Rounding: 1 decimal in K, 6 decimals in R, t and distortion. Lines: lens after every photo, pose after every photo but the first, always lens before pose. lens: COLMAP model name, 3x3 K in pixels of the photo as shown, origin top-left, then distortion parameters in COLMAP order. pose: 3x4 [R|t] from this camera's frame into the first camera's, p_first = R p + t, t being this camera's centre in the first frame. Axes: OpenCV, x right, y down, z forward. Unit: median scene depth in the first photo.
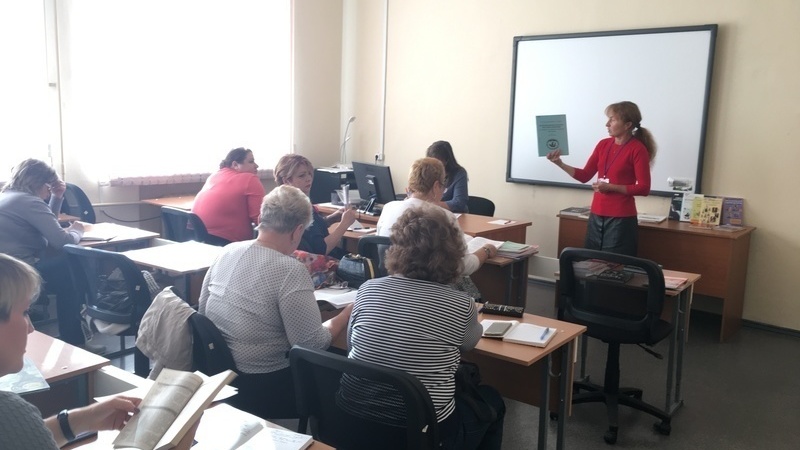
lens RADIAL K [[698.5, 0, 400.0], [0, 698.5, 225.0], [0, 0, 1]] dist [0.040075, 0.001082]
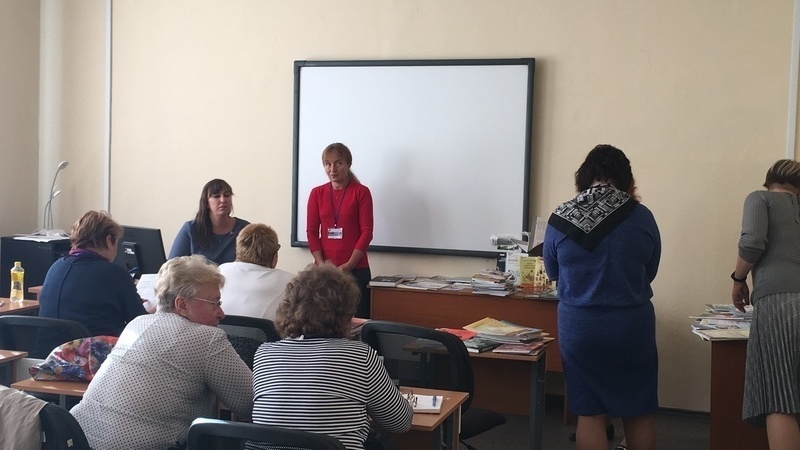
lens RADIAL K [[1066.1, 0, 400.0], [0, 1066.1, 225.0], [0, 0, 1]] dist [-0.011835, 0.019424]
pose [[0.942814, -0.023541, 0.332487, -0.141509], [0.053276, 0.995322, -0.080600, 0.017138], [-0.329034, 0.093704, 0.939658, -0.153796]]
